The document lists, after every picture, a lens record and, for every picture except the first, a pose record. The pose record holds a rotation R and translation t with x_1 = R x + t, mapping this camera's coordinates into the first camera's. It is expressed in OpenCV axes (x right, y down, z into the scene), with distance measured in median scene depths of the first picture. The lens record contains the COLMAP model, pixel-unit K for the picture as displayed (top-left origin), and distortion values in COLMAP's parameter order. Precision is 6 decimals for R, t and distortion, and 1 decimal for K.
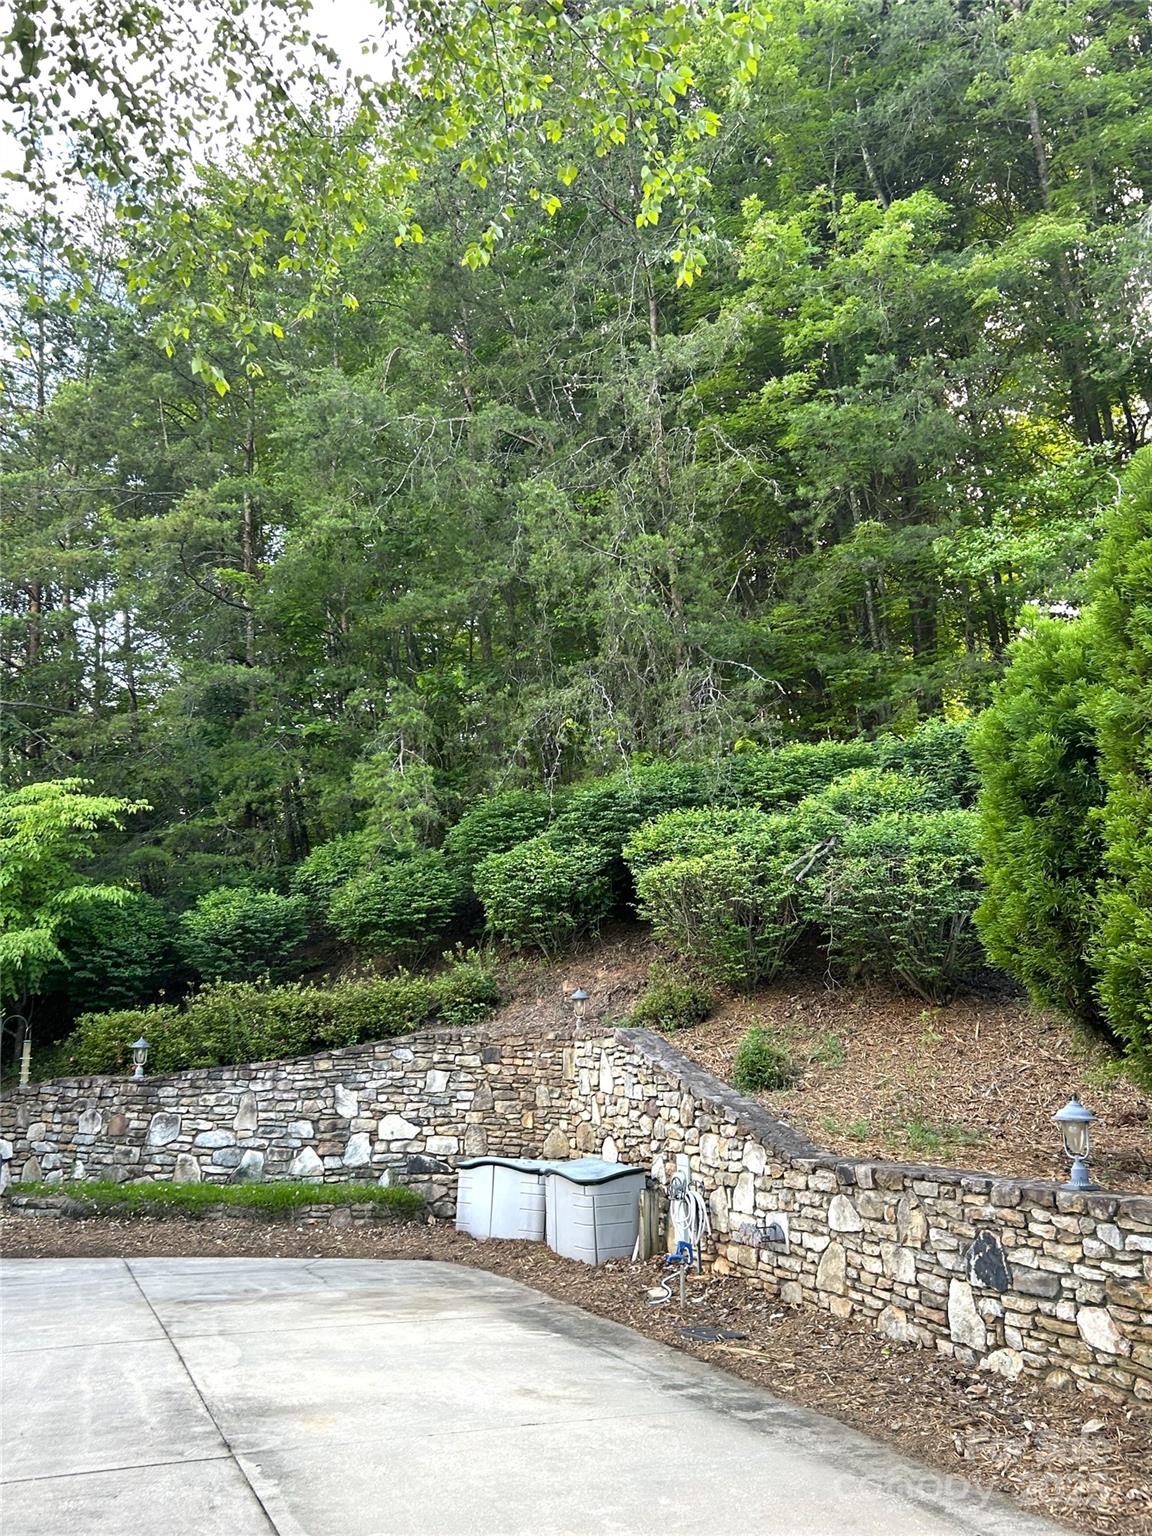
lens RADIAL K [[1326.1, 0, 564.0], [0, 1326.1, 767.8], [0, 0, 1]] dist [0.062621, -0.105557]
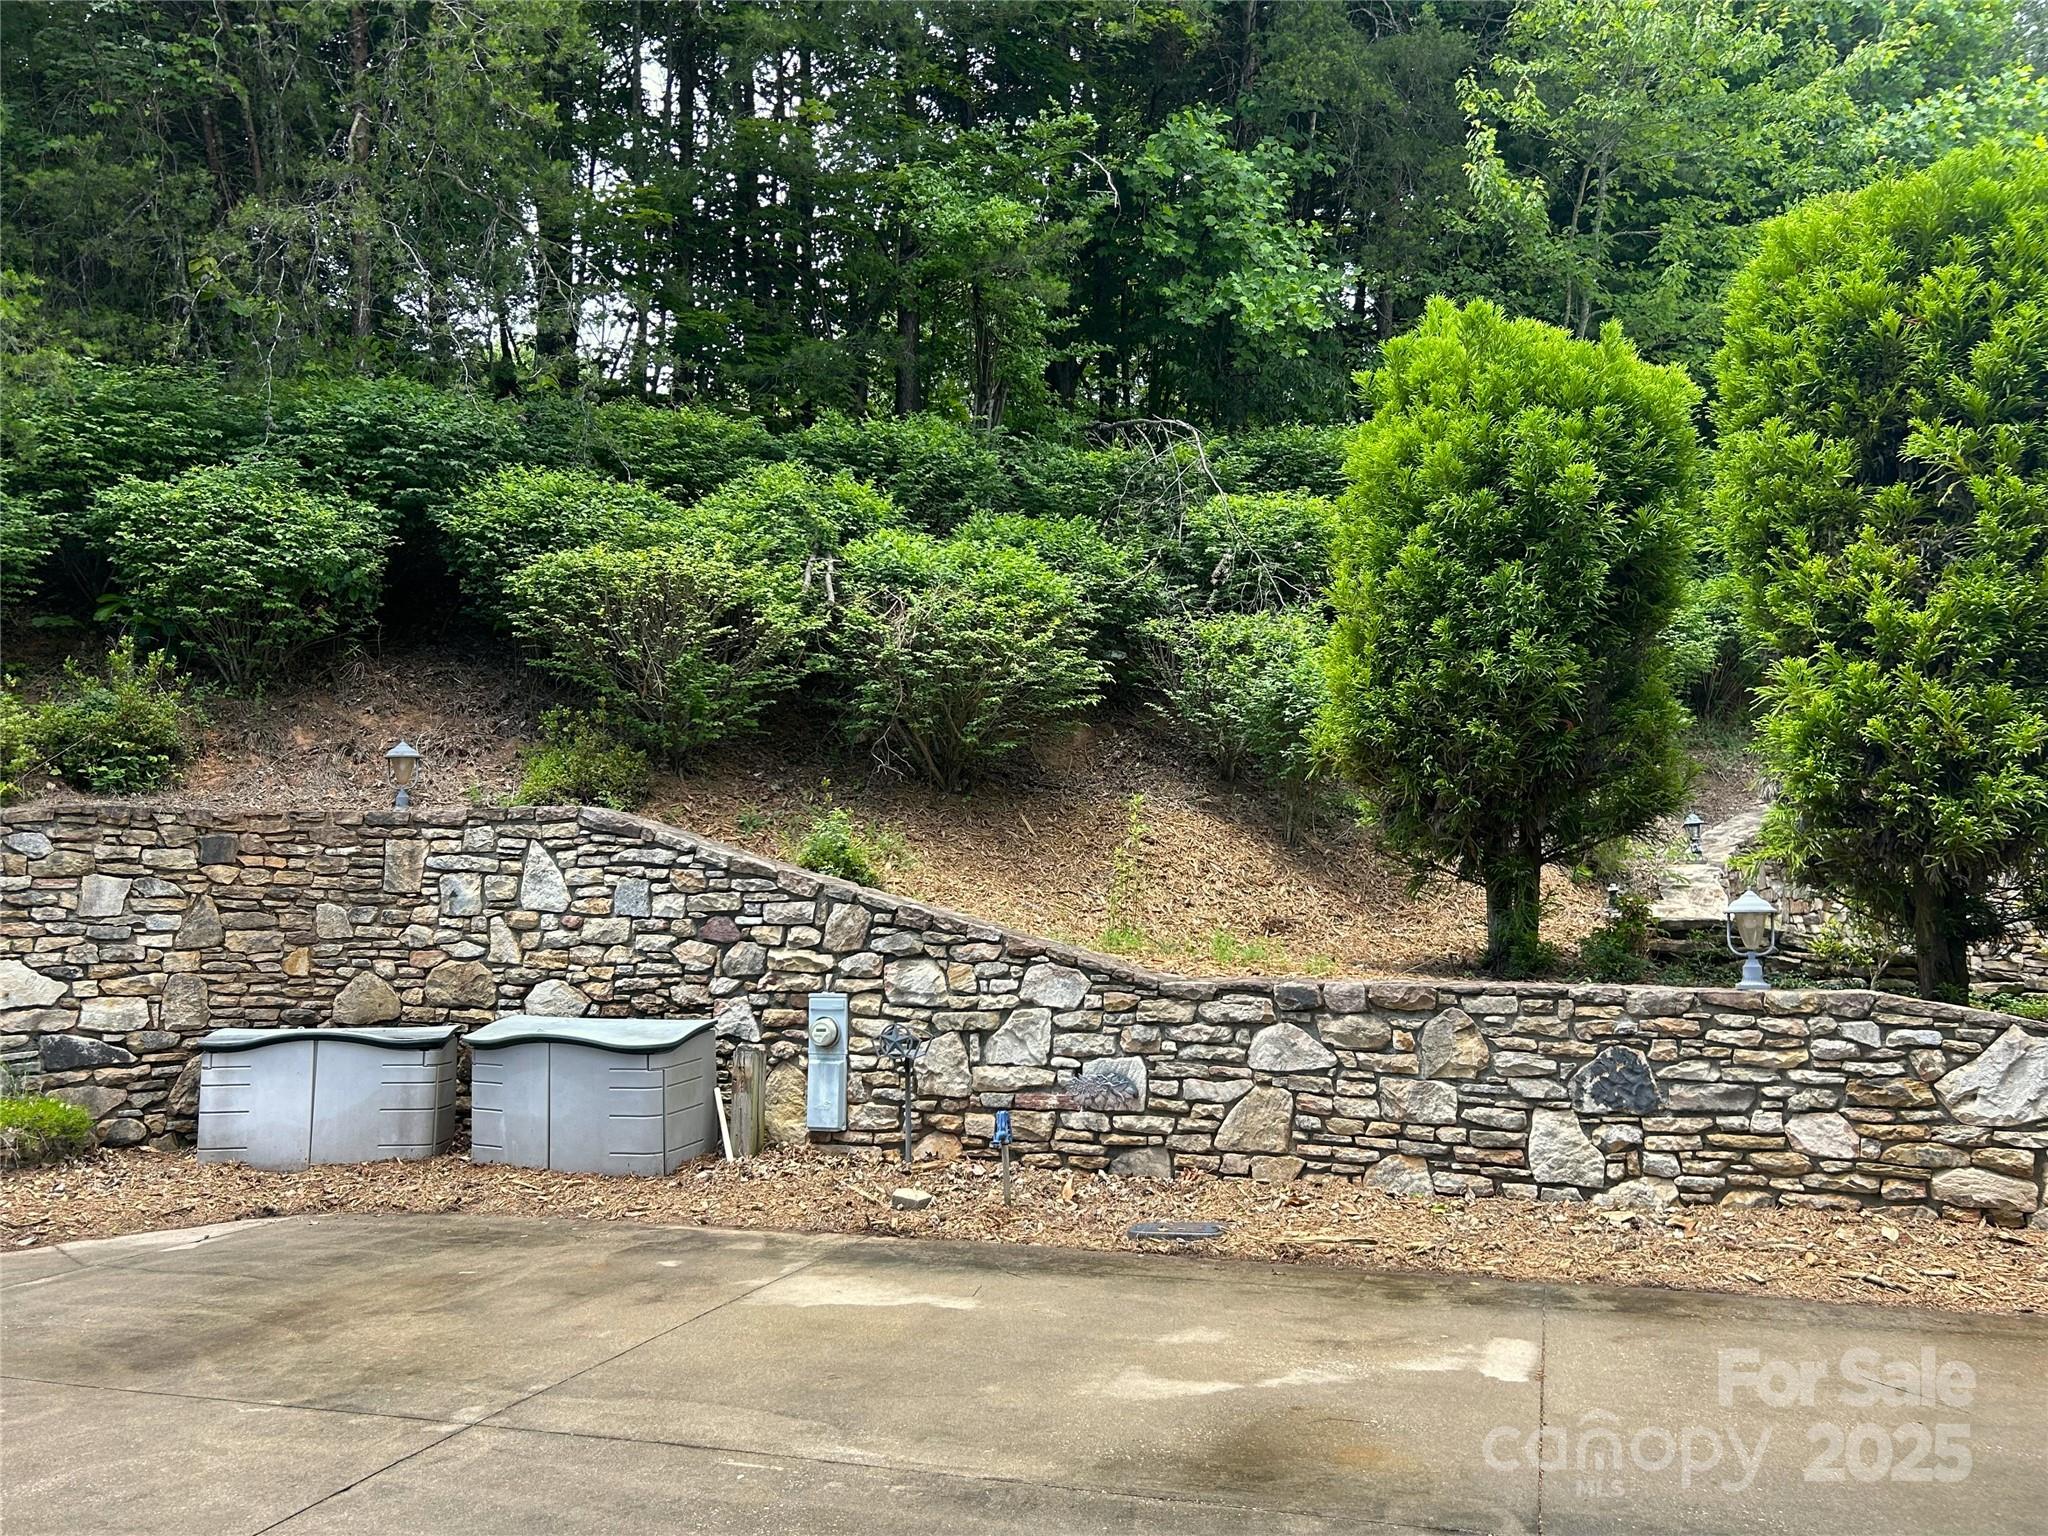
lens RADIAL K [[1695.9, 0, 1021.6], [0, 1695.9, 769.3], [0, 0, 1]] dist [0.047411, -0.024211]
pose [[0.657838, 0.059739, 0.750787, -0.365844], [-0.162235, 0.984687, 0.063800, 0.086686], [-0.735479, -0.163774, 0.657456, 0.306855]]
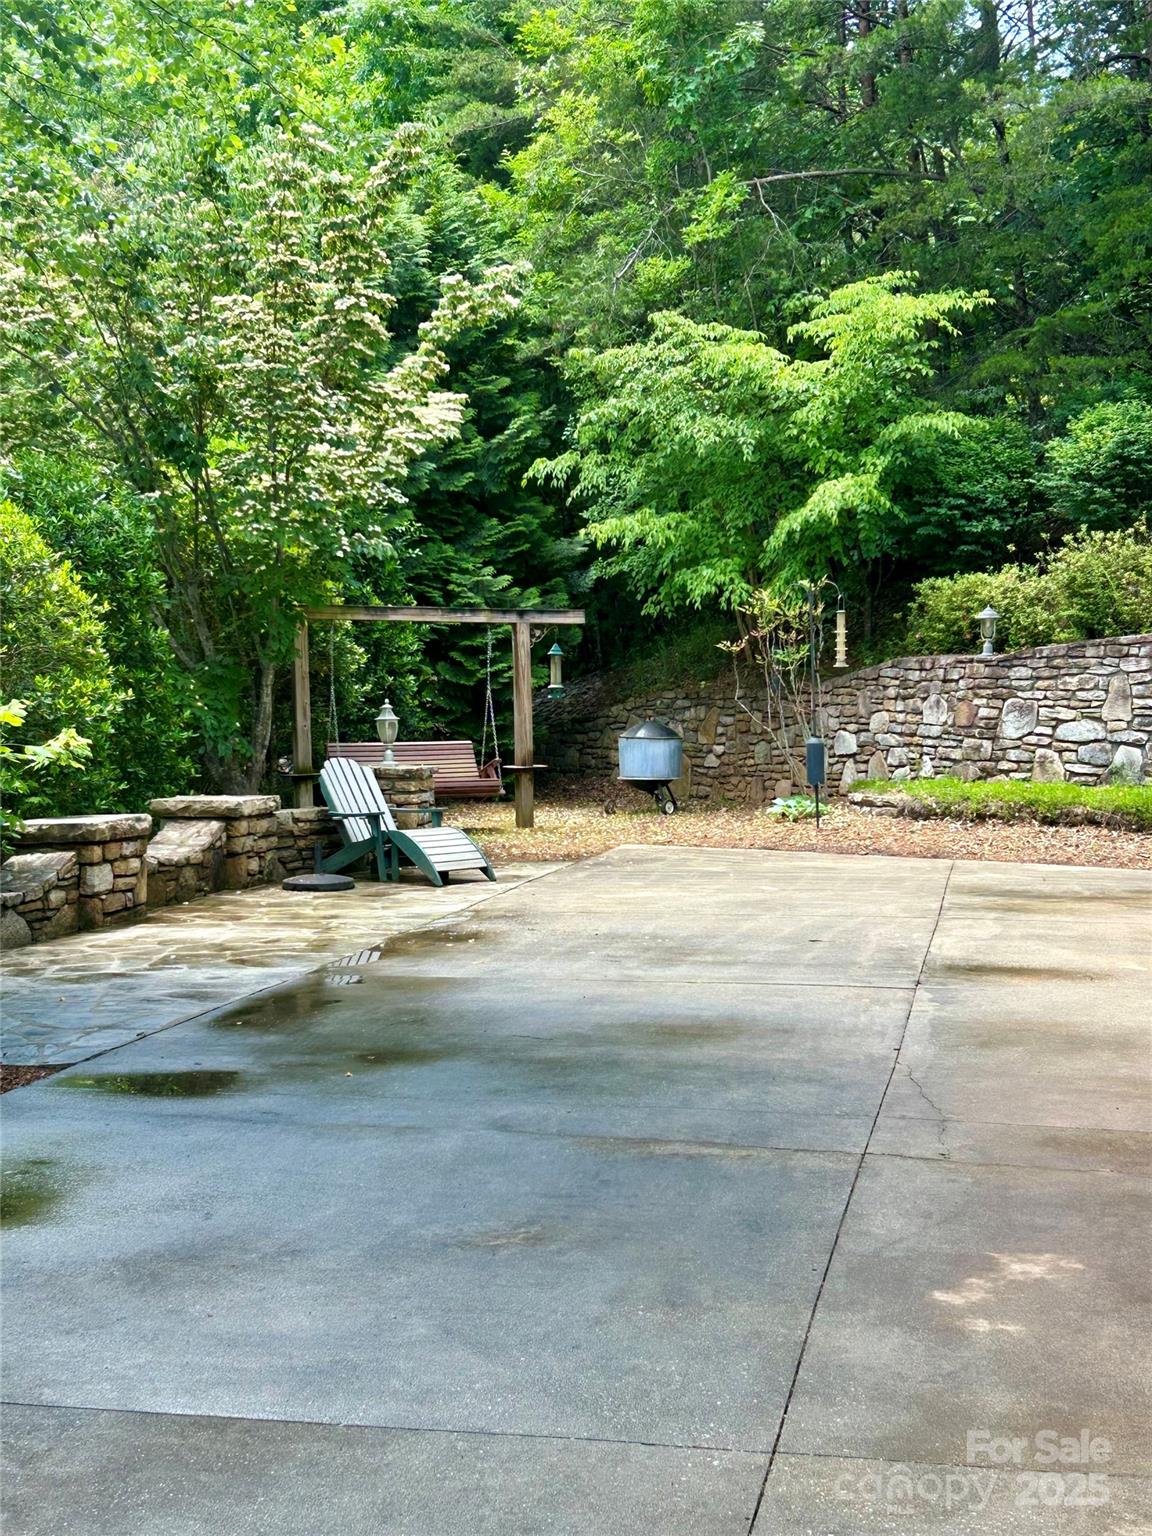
lens RADIAL K [[2098.6, 0, 503.0], [0, 2098.6, 802.4], [0, 0, 1]] dist [0.009231, 0.000000]
pose [[0.820856, 0.033059, -0.570178, 0.163465], [0.127311, 0.962614, 0.239095, -0.018433], [0.556765, -0.268852, 0.785959, -0.163682]]
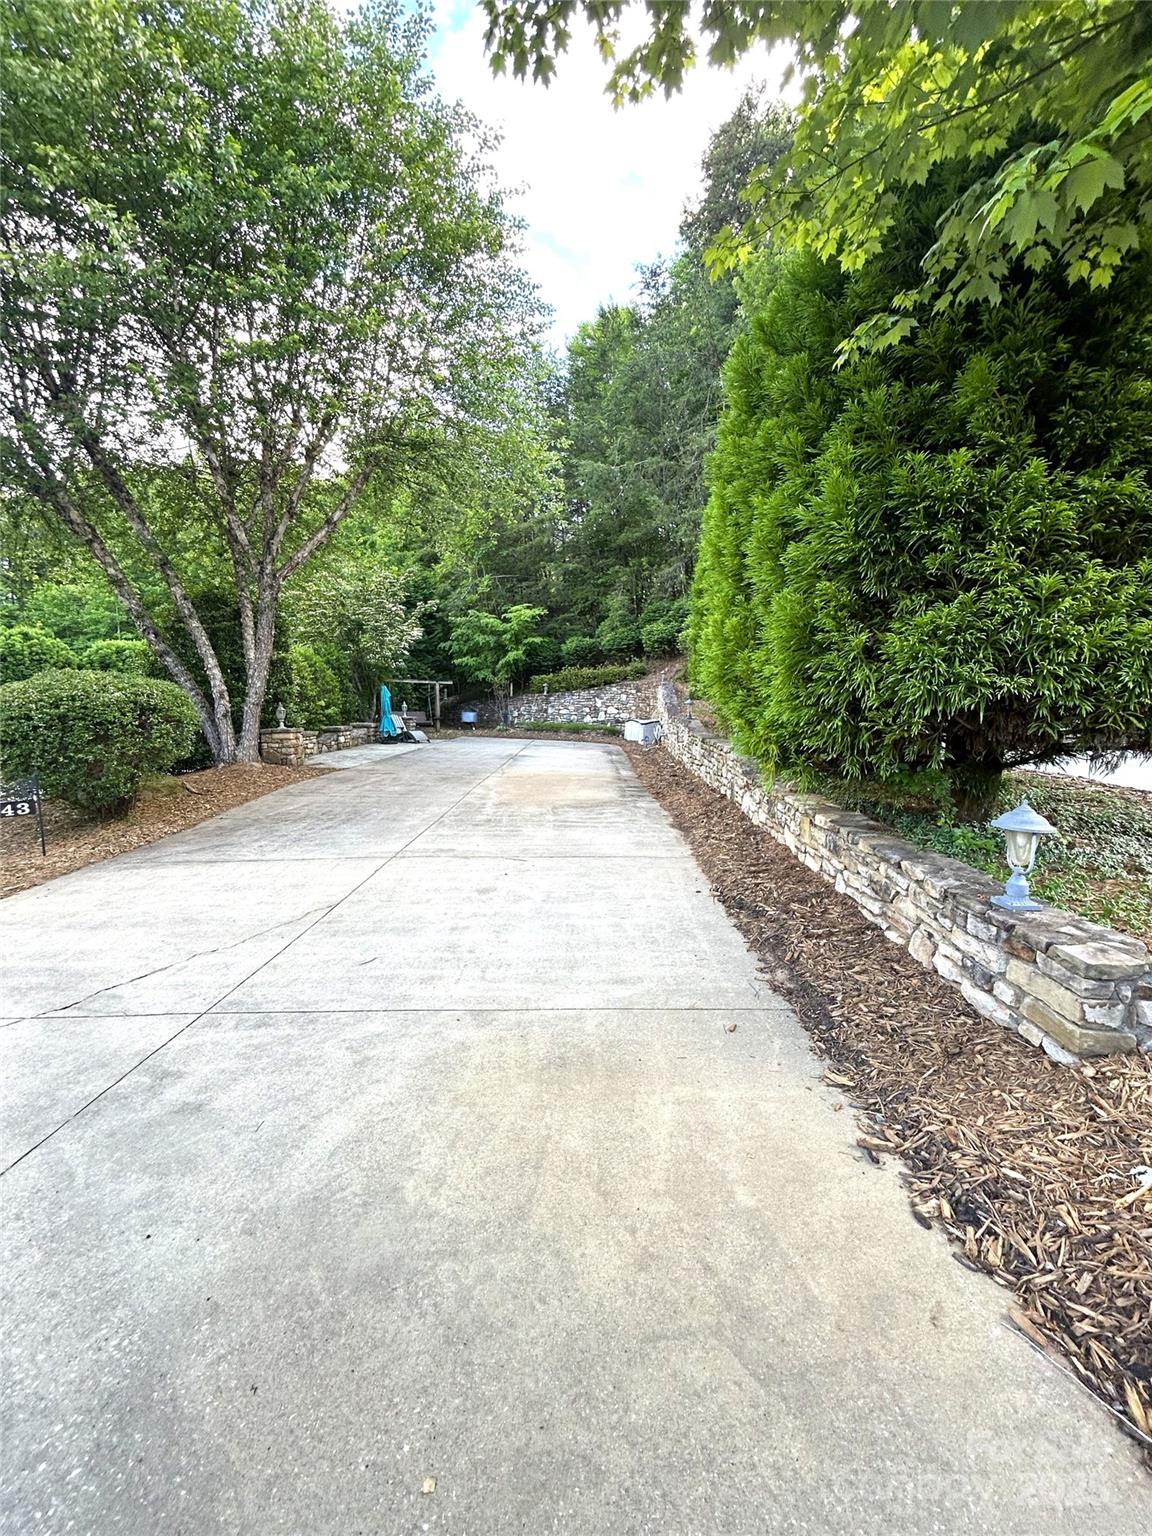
lens RADIAL K [[617.3, 0, 578.2], [0, 617.3, 765.1], [0, 0, 1]] dist [-0.019423, 0.000450]
pose [[0.927603, 0.061865, -0.368410, 0.380757], [0.060110, 0.948623, 0.310647, -0.090670], [0.368701, -0.310302, 0.876226, -0.451571]]
